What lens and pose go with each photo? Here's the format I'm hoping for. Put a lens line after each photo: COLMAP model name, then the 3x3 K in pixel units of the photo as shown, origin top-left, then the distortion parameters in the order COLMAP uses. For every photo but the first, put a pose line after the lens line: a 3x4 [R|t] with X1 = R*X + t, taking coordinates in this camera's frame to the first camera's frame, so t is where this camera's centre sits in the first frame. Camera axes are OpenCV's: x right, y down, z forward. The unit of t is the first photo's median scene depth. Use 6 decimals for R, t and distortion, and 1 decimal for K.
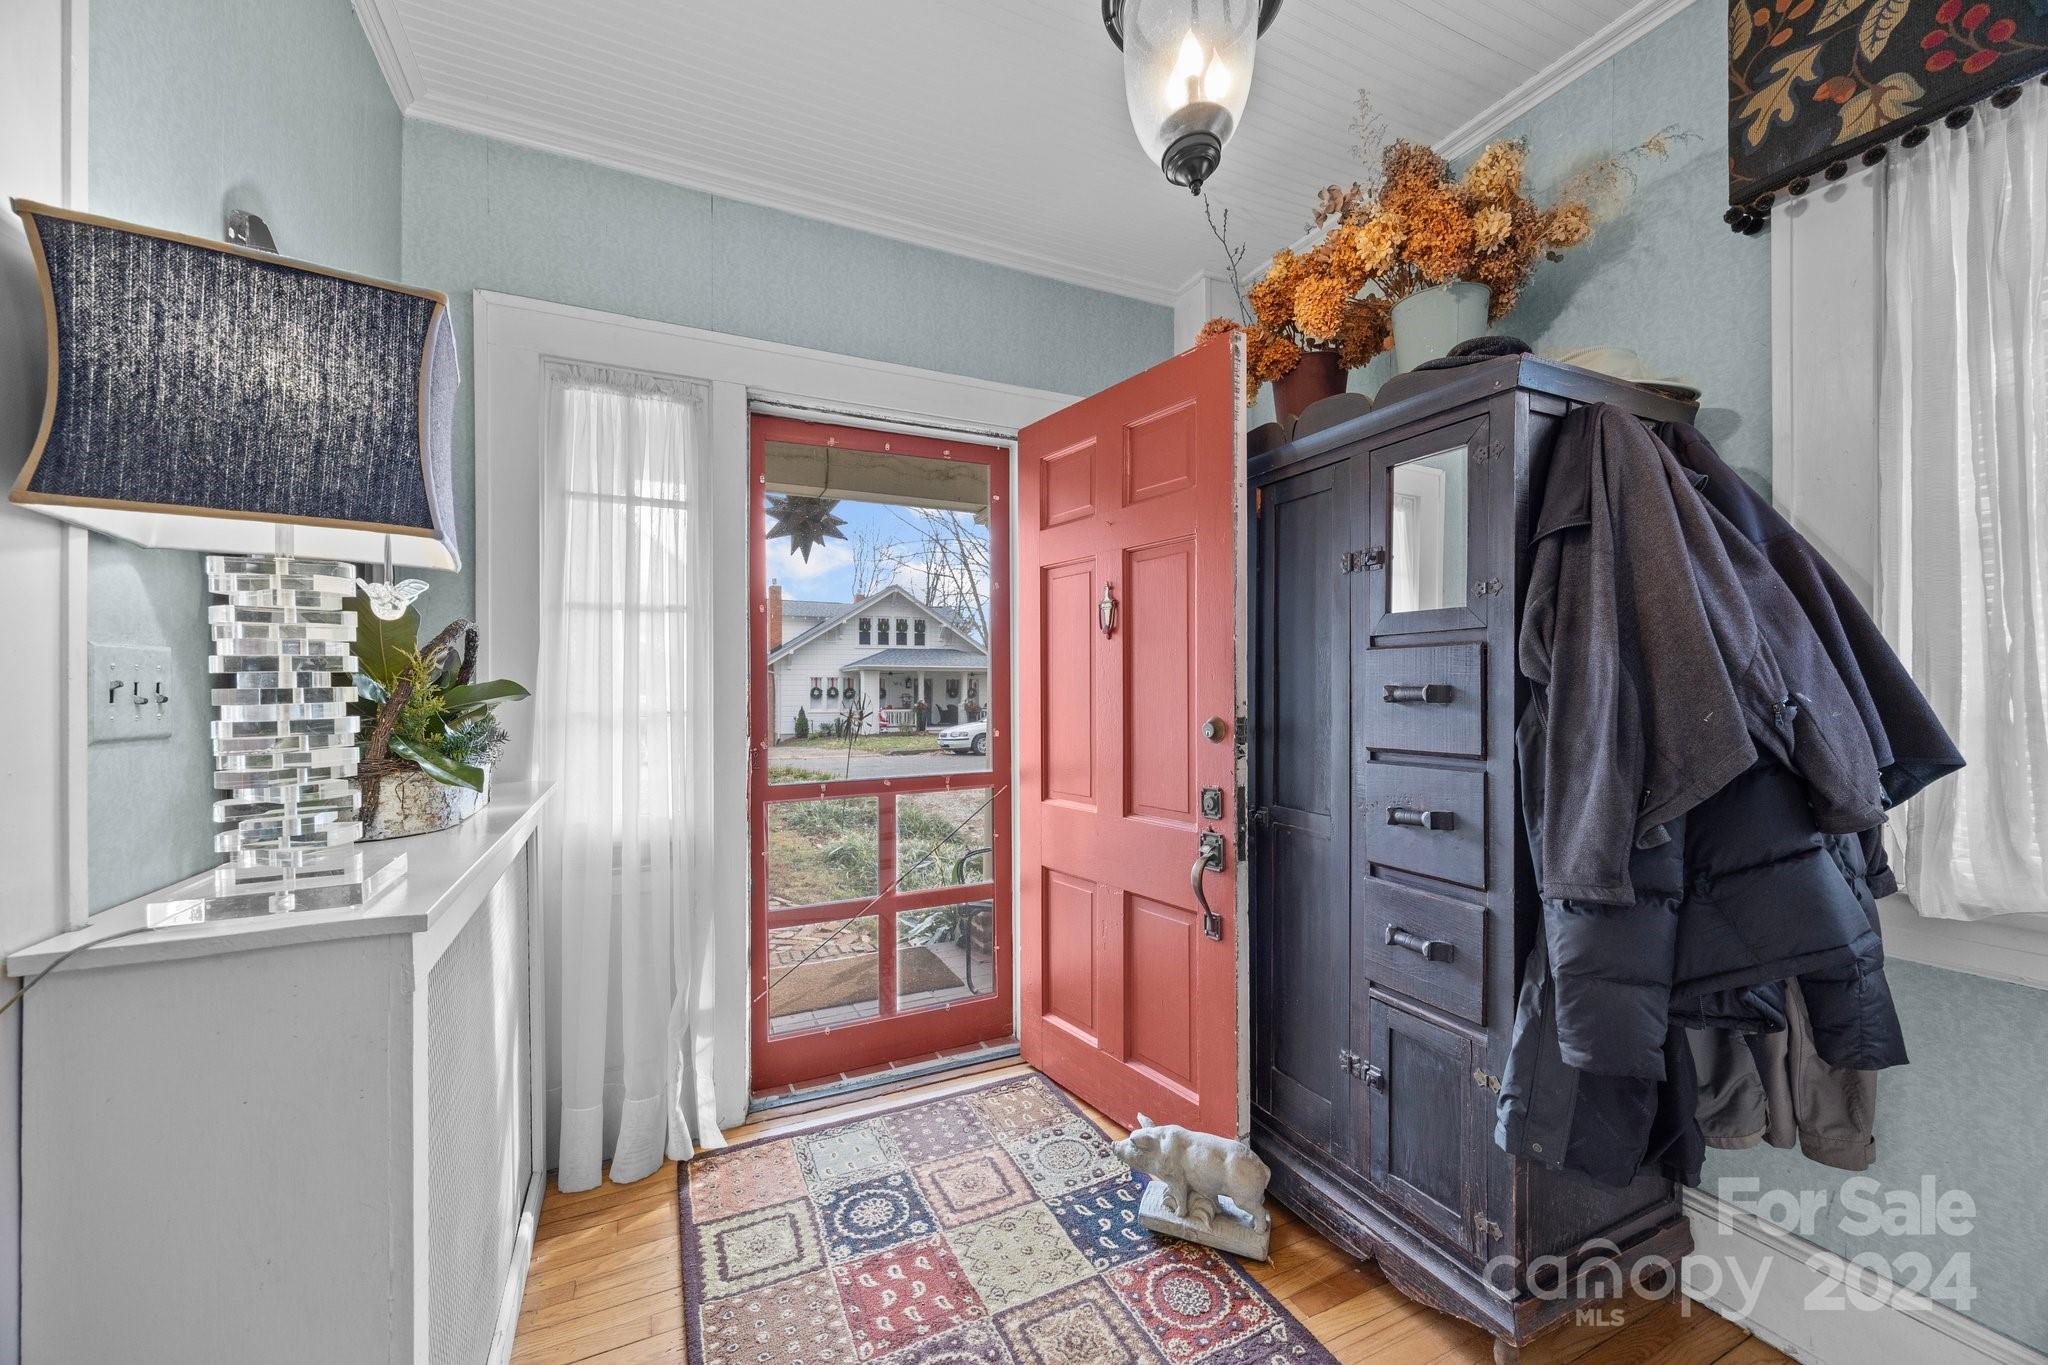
lens RADIAL K [[781.9, 0, 1024.0], [0, 781.9, 682.3], [0, 0, 1]] dist [0.001162, 0.000054]
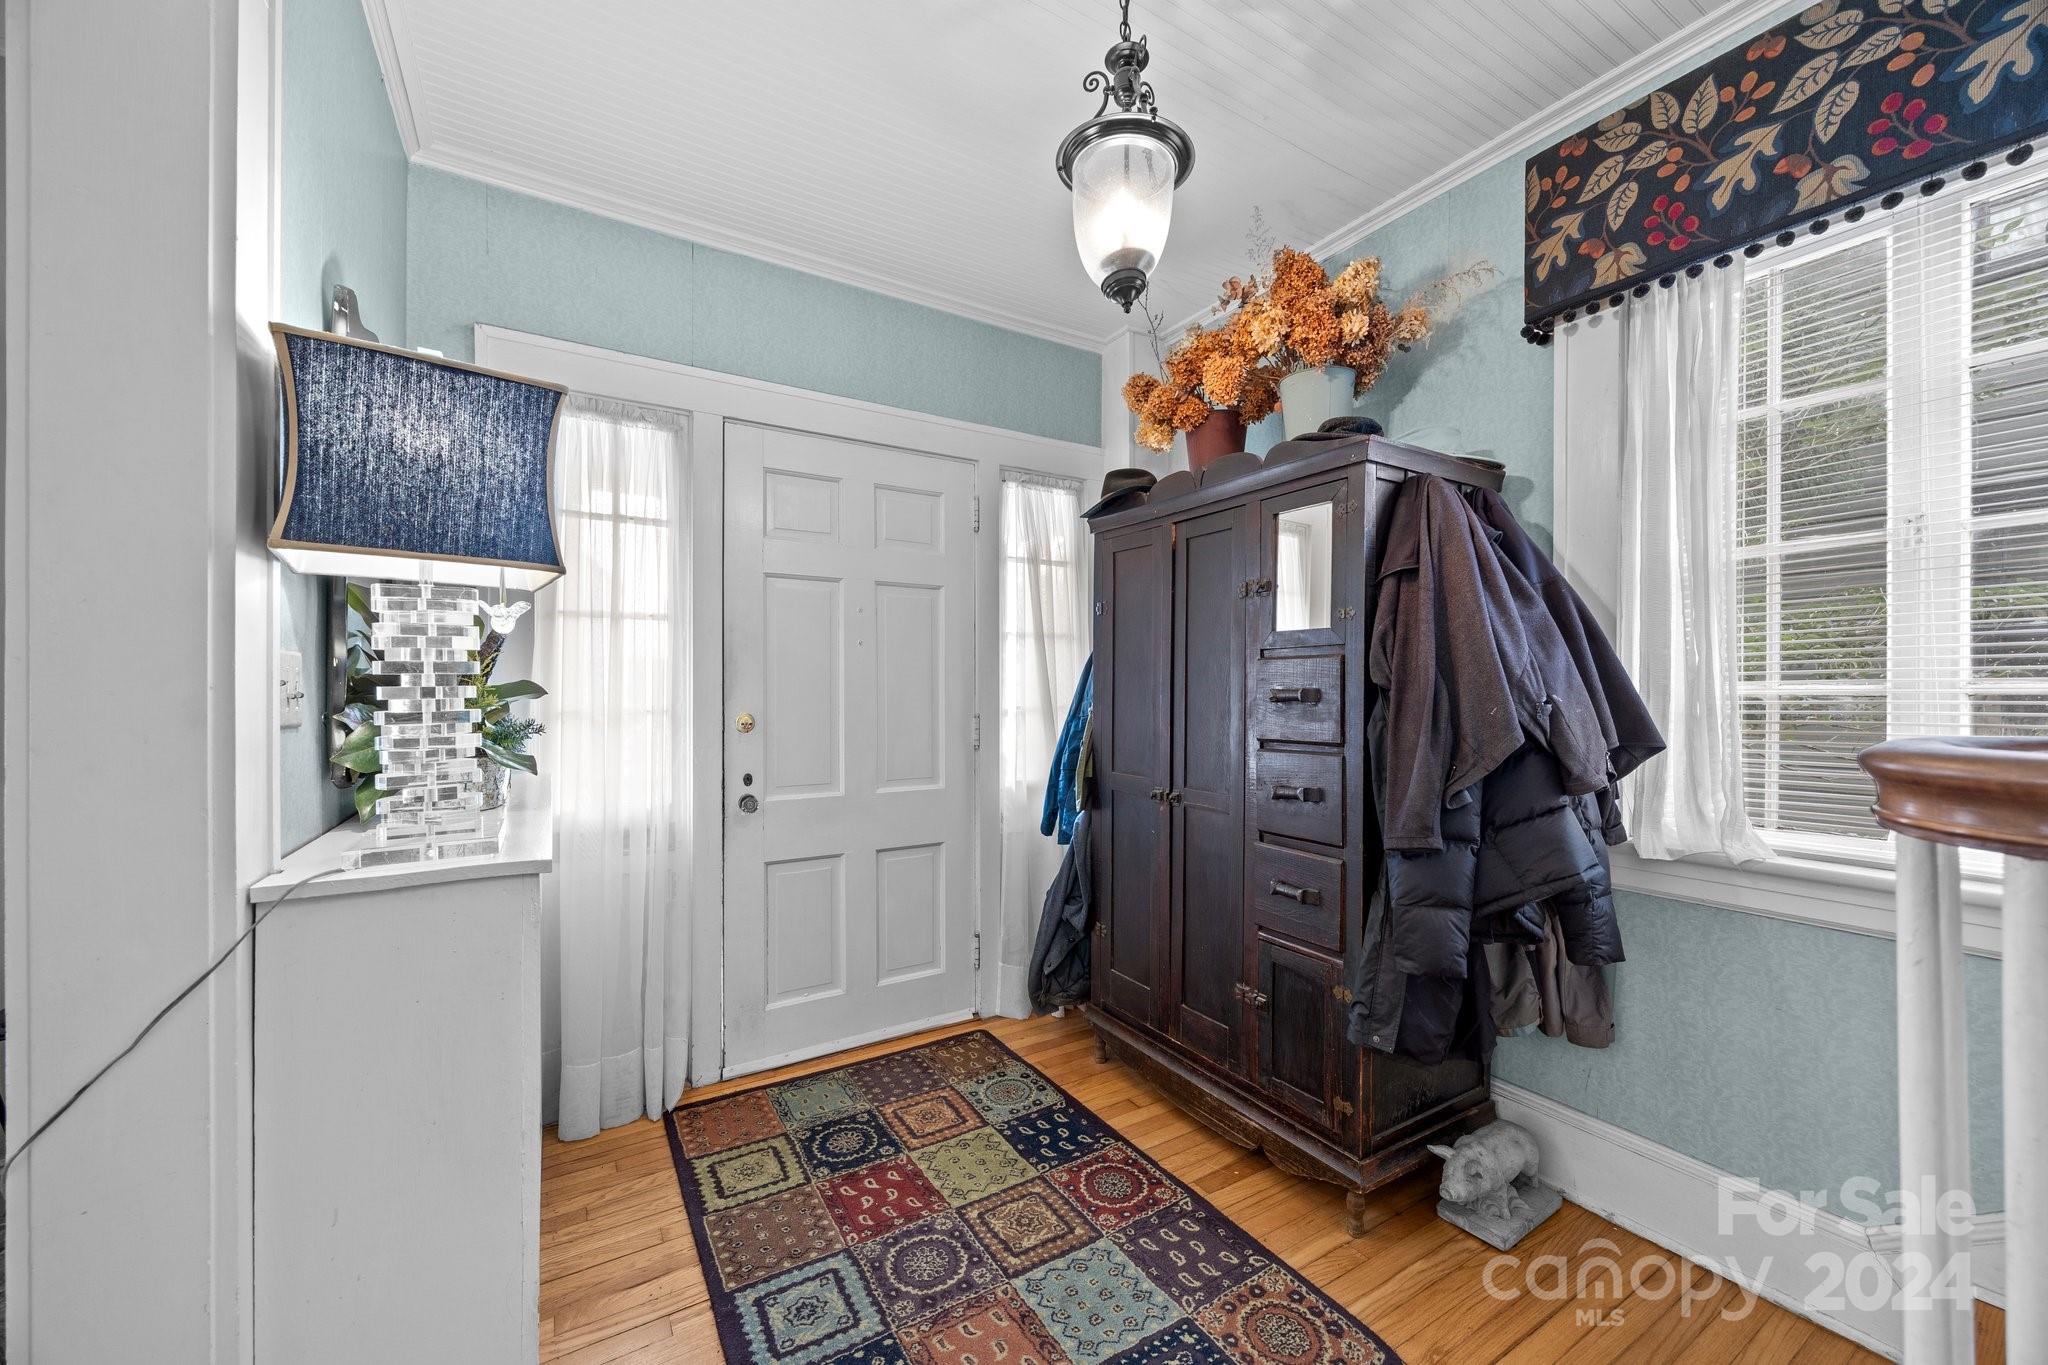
lens RADIAL K [[781.9, 0, 1023.3], [0, 781.9, 687.7], [0, 0, 1]] dist [0.001162, 0.000054]
pose [[0.994849, 0.004338, 0.101276, -0.064322], [-0.004601, 0.999987, 0.002371, 0.001212], [-0.101264, -0.002824, 0.994856, -0.220762]]
